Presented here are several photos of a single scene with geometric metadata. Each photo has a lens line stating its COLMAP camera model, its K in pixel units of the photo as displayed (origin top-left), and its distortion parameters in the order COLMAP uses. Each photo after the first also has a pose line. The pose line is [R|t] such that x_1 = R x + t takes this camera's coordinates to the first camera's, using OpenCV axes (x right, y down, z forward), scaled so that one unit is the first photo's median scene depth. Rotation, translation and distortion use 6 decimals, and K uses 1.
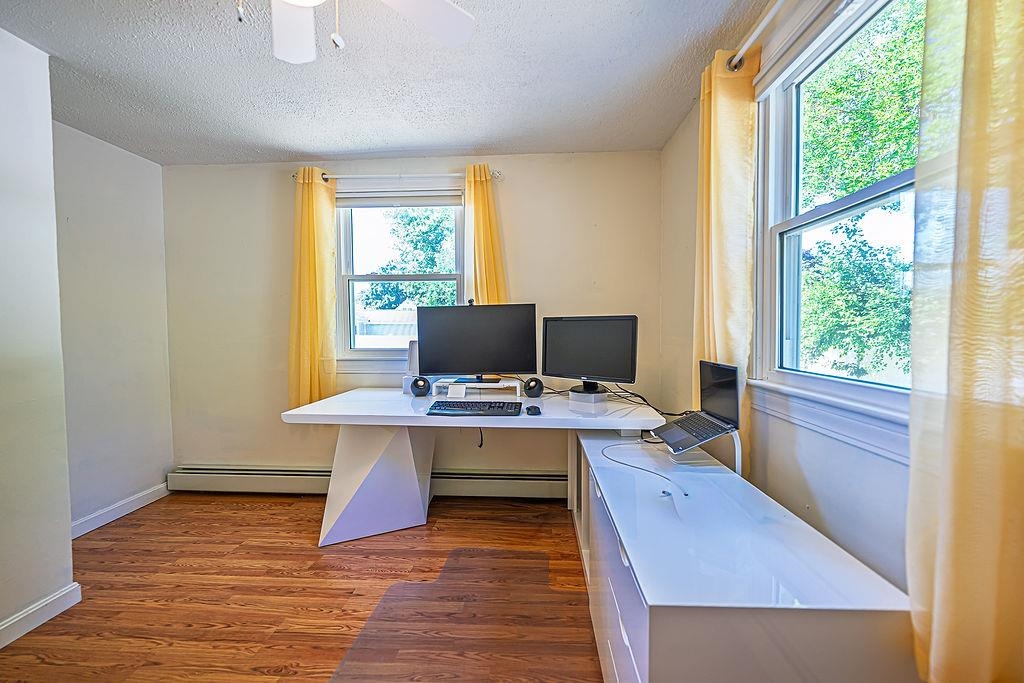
lens RADIAL K [[412.3, 0, 512.4], [0, 412.3, 337.7], [0, 0, 1]] dist [0.017436, 0.000231]
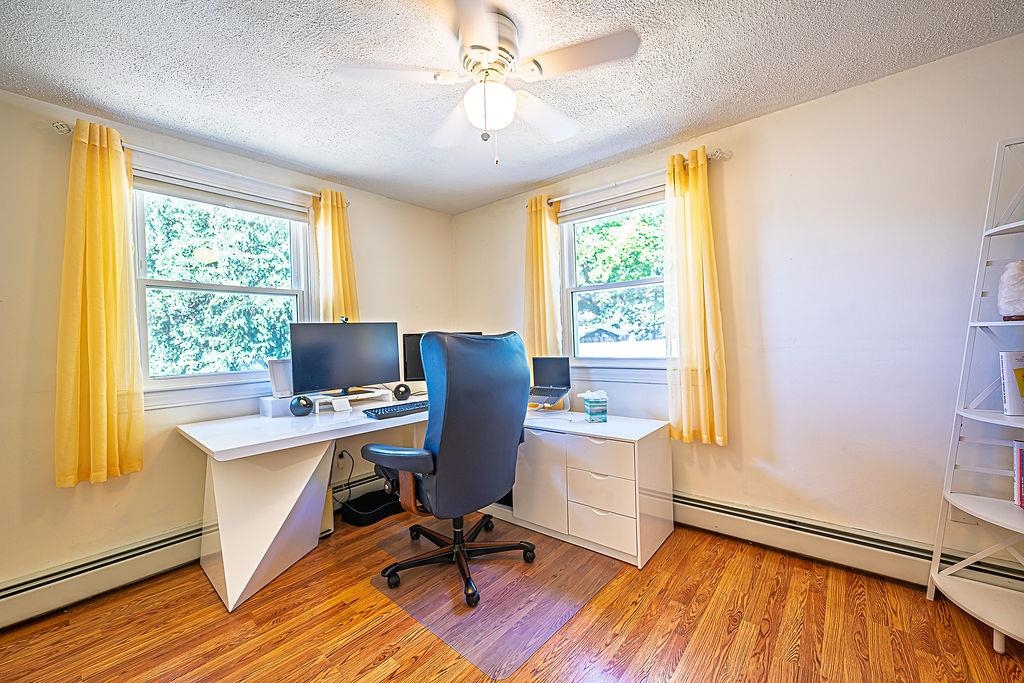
lens RADIAL K [[401.7, 0, 513.4], [0, 401.7, 338.6], [0, 0, 1]] dist [0.014052, 0.000214]
pose [[0.593926, -0.015296, 0.804374, -0.685720], [0.048041, 0.998709, -0.016480, -0.000308], [-0.803084, 0.048431, 0.593895, 0.034883]]
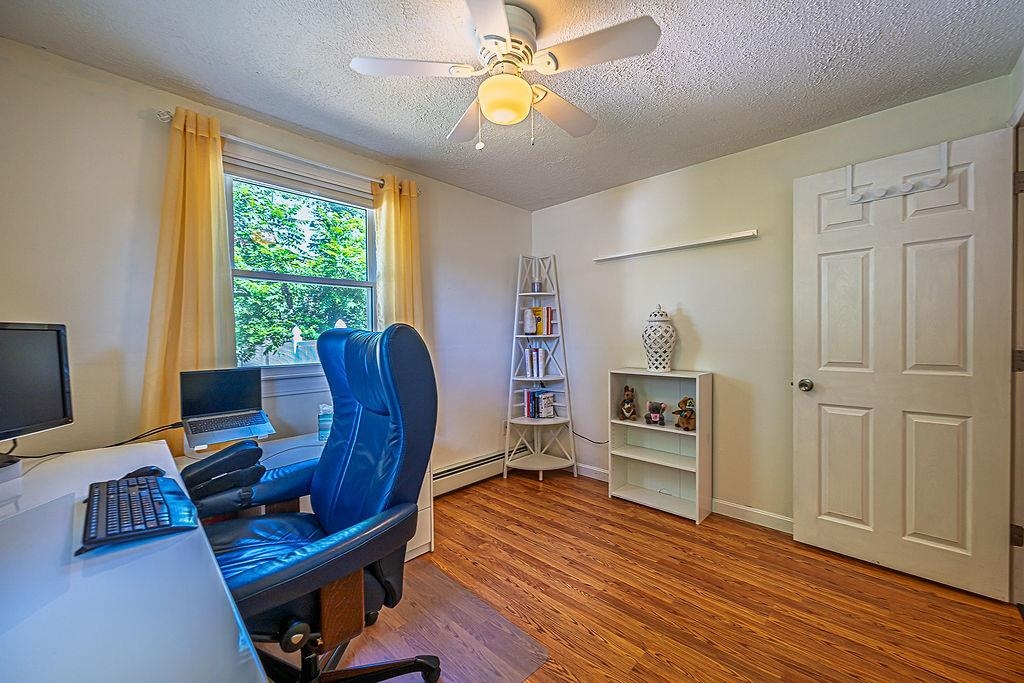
lens RADIAL K [[404.9, 0, 512.6], [0, 404.9, 339.7], [0, 0, 1]] dist [-0.000770, 0.000561]
pose [[-0.750705, 0.001362, 0.660636, -0.610207], [0.025124, 0.999333, 0.026489, -0.024249], [-0.660160, 0.036483, -0.750239, 0.881843]]
